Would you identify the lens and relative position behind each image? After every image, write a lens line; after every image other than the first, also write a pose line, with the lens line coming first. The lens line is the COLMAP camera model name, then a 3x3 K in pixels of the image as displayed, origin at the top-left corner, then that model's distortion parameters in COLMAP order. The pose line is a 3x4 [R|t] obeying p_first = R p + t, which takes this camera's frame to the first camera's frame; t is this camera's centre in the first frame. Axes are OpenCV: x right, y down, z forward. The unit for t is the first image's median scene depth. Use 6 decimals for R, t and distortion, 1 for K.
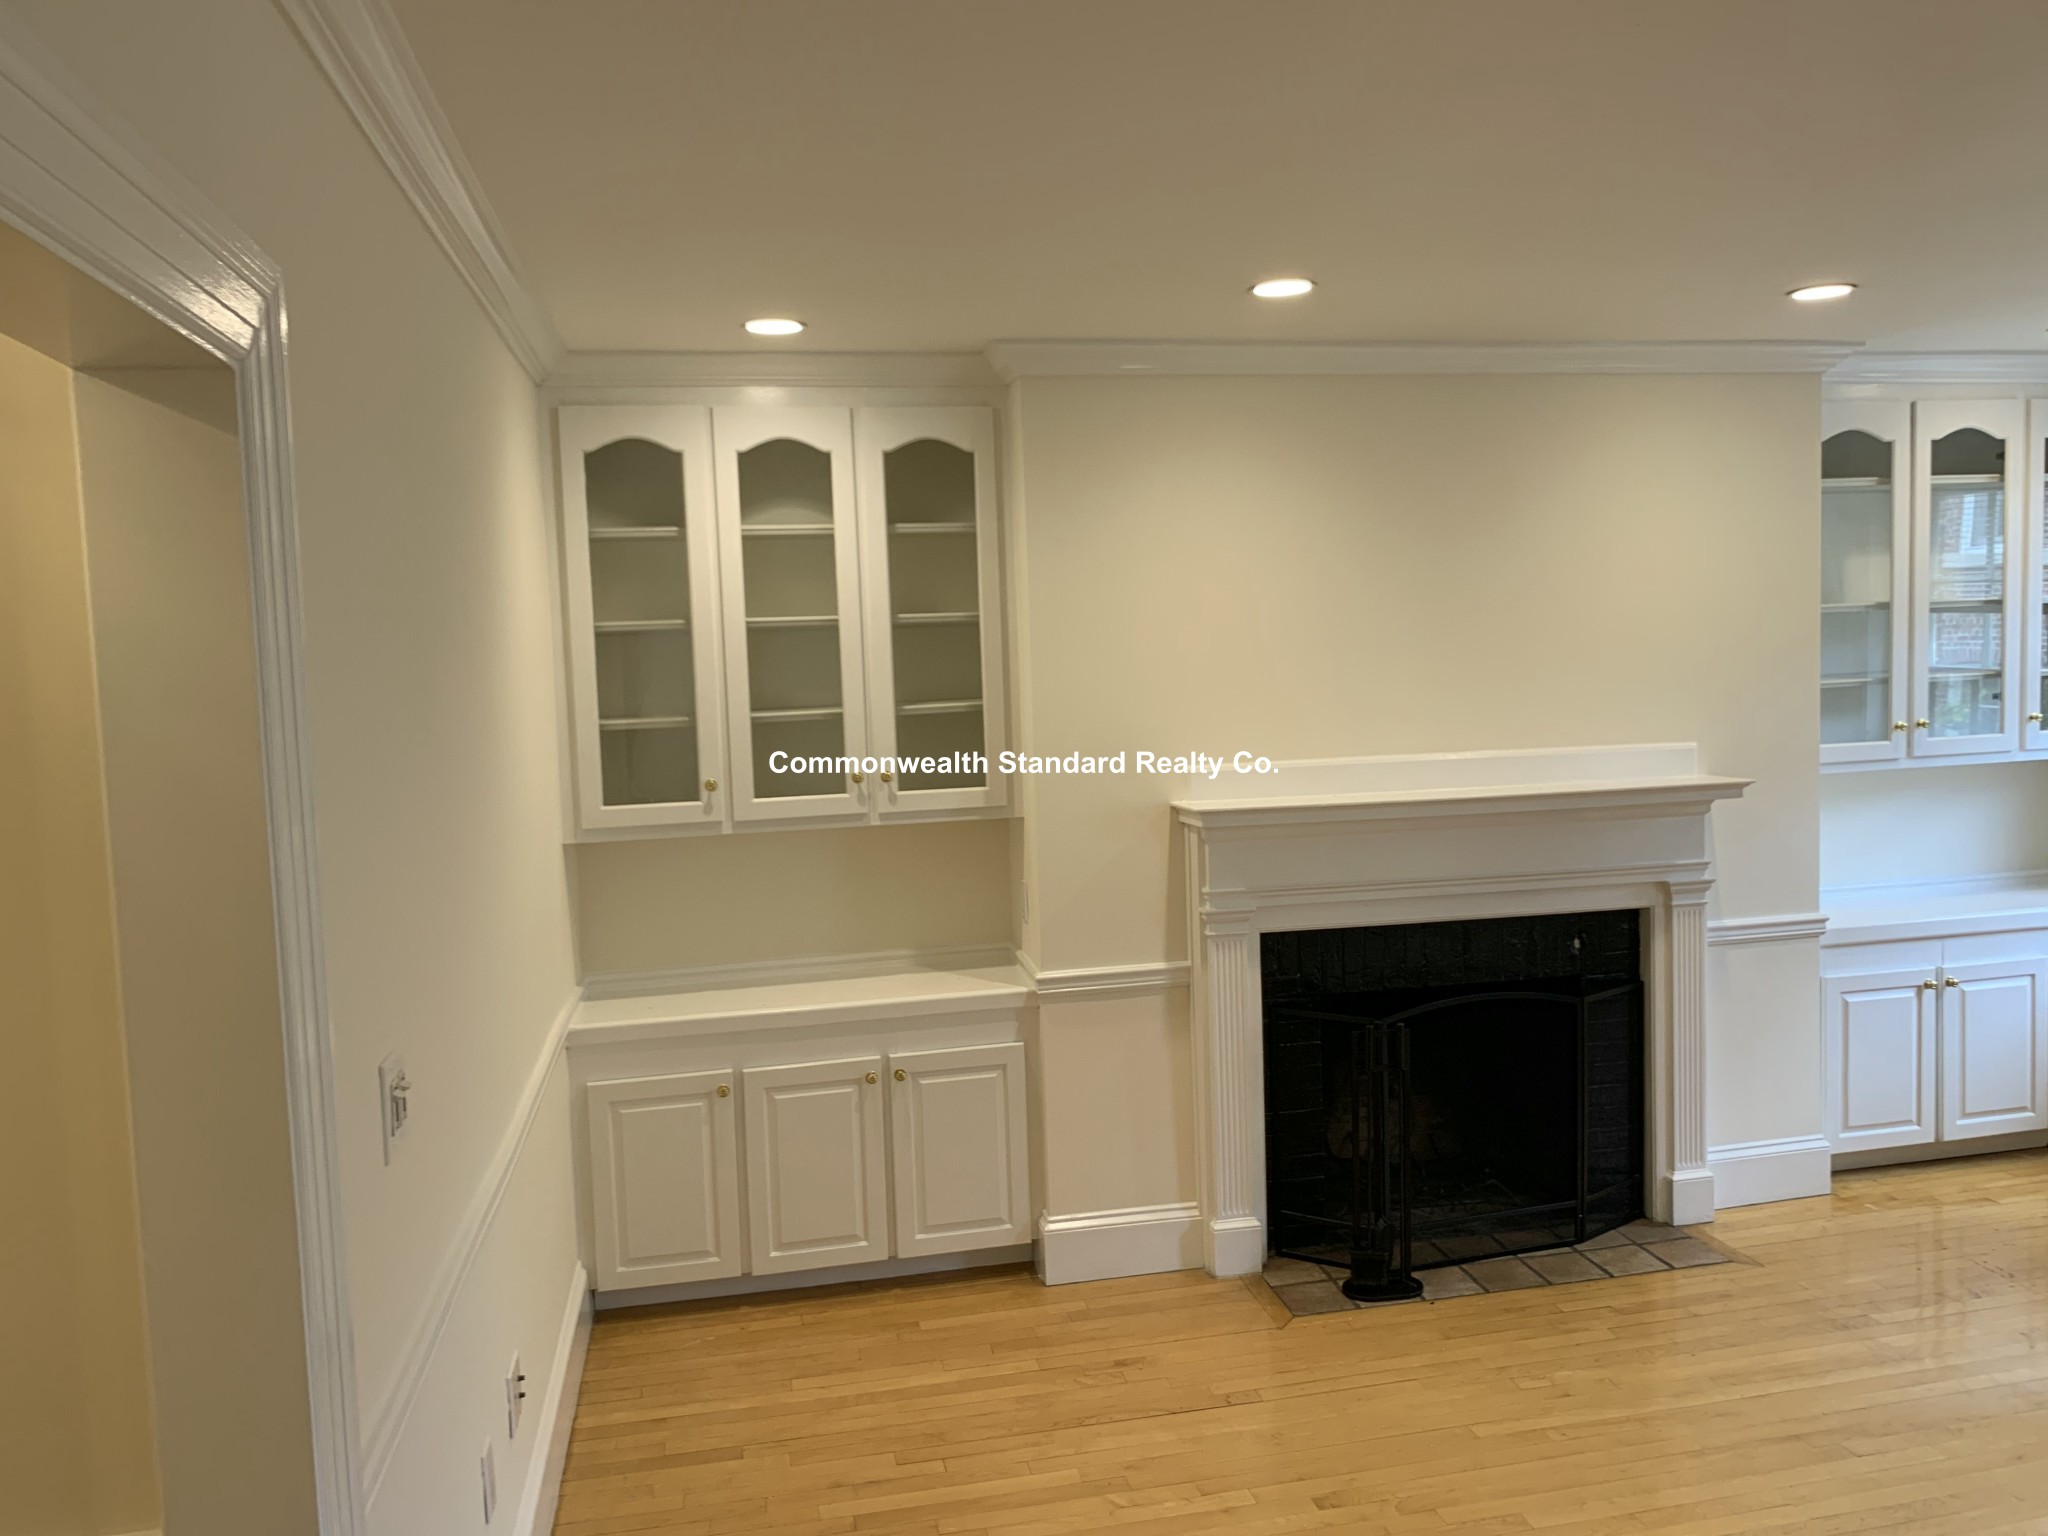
lens RADIAL K [[1588.0, 0, 1059.8], [0, 1588.0, 747.5], [0, 0, 1]] dist [0.032299, -0.056193]
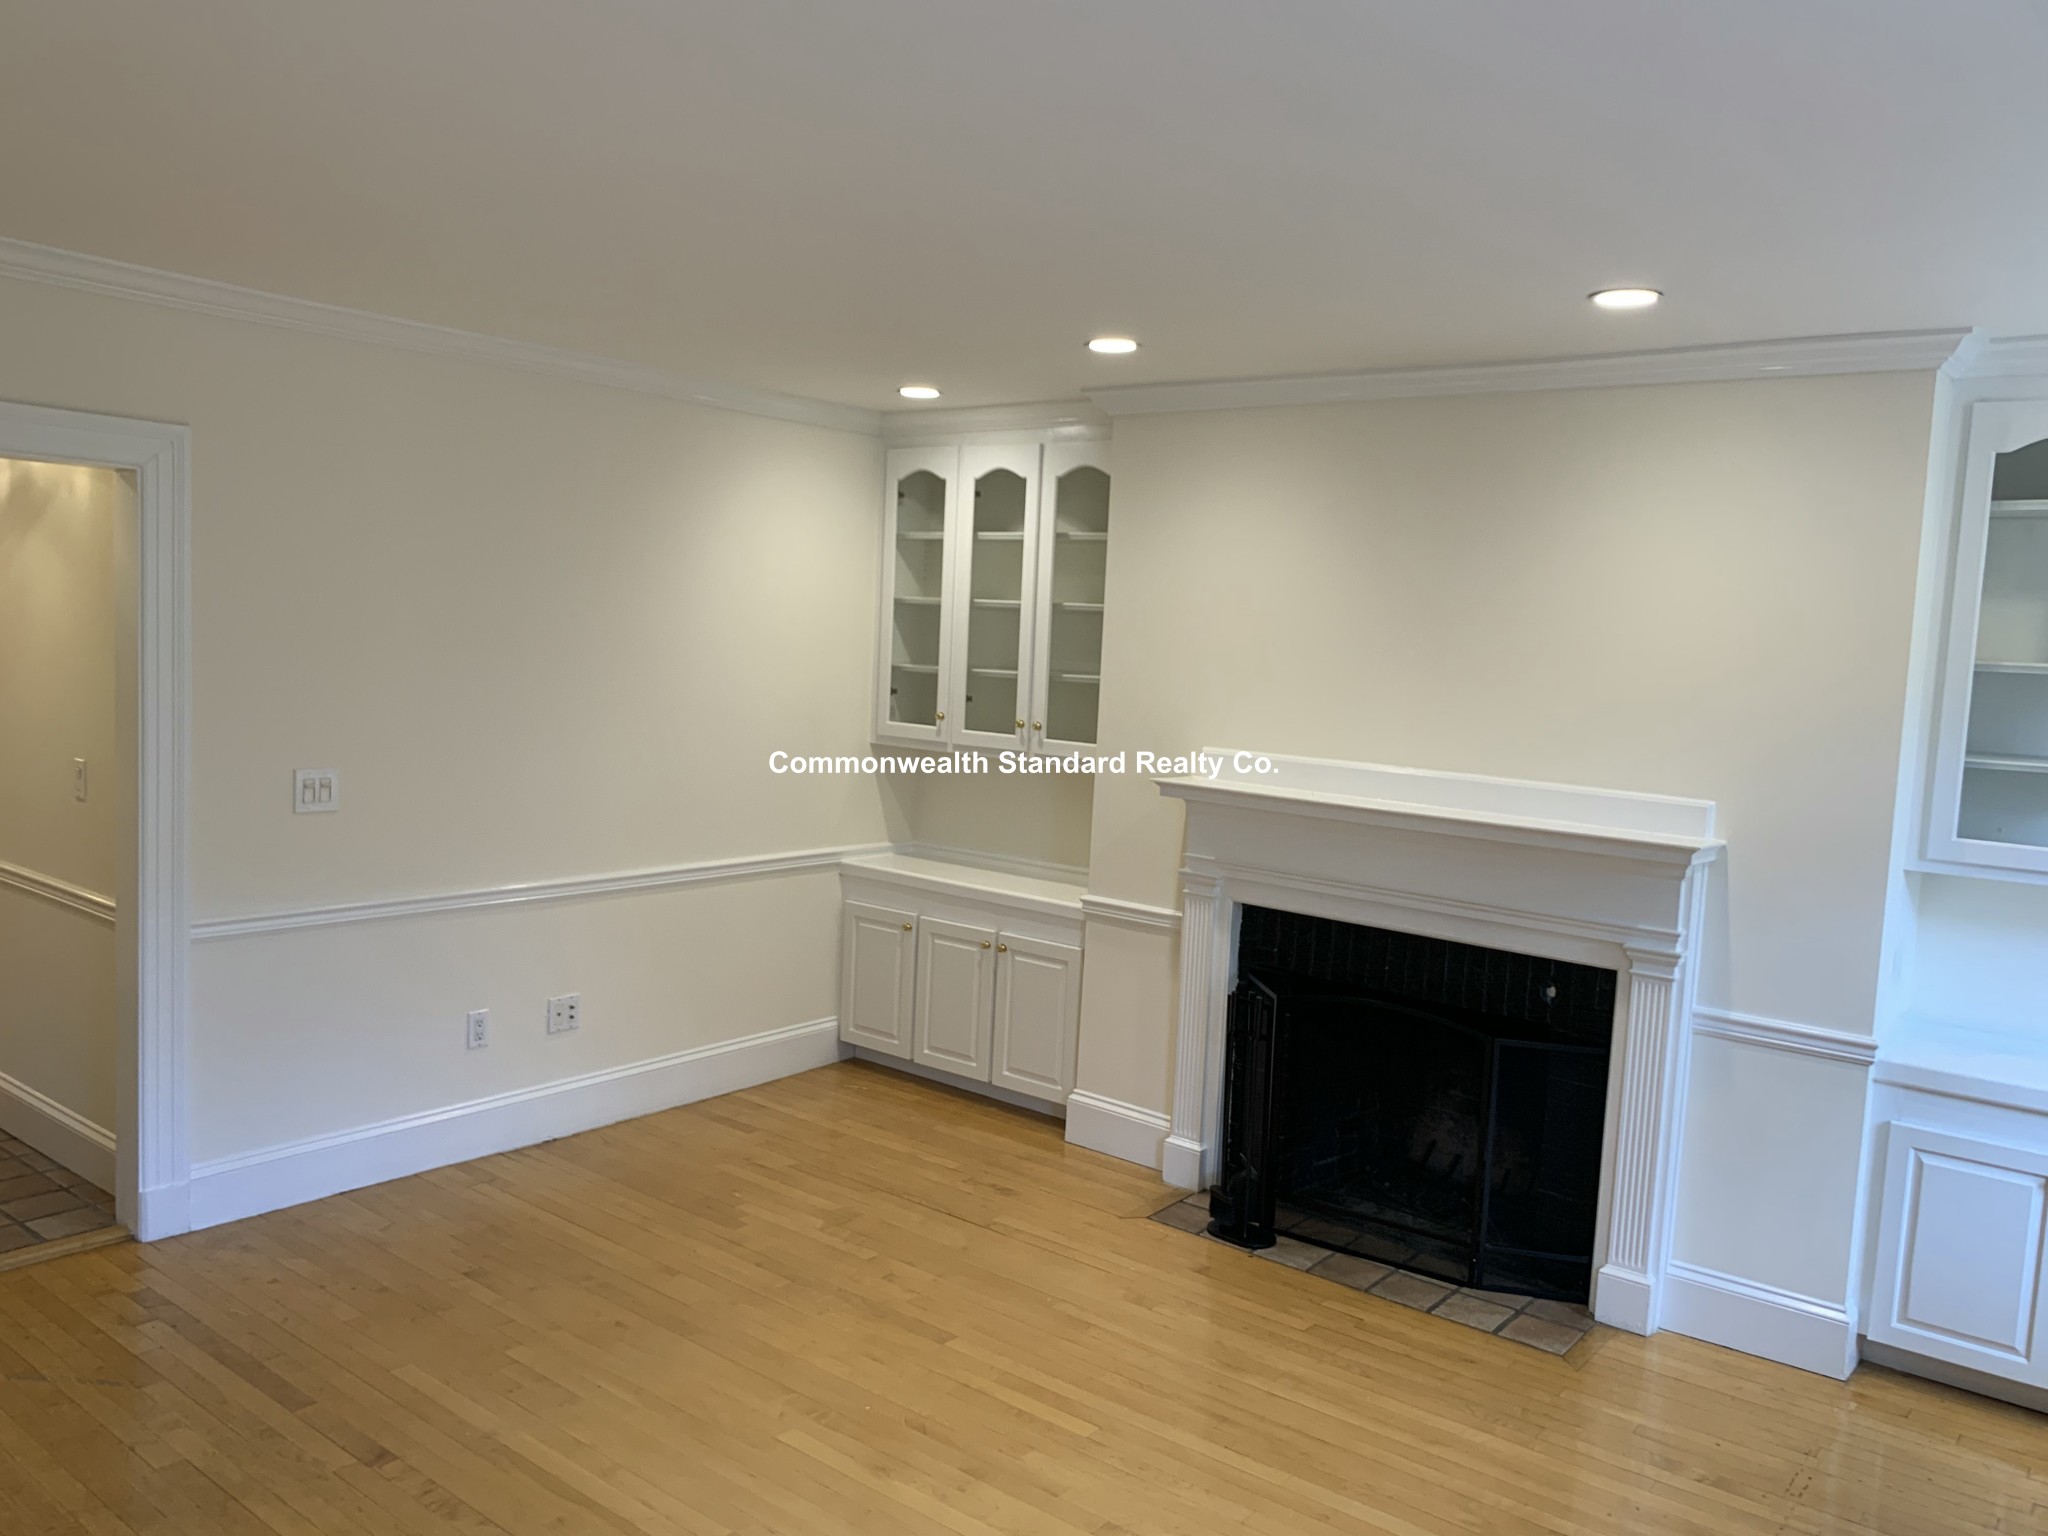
lens RADIAL K [[1583.9, 0, 1042.2], [0, 1583.9, 753.8], [0, 0, 1]] dist [0.049316, -0.103740]
pose [[0.627339, 0.127591, -0.768222, 0.902713], [-0.121203, 0.990463, 0.065526, -0.045192], [0.769256, 0.052004, 0.636821, 0.170876]]
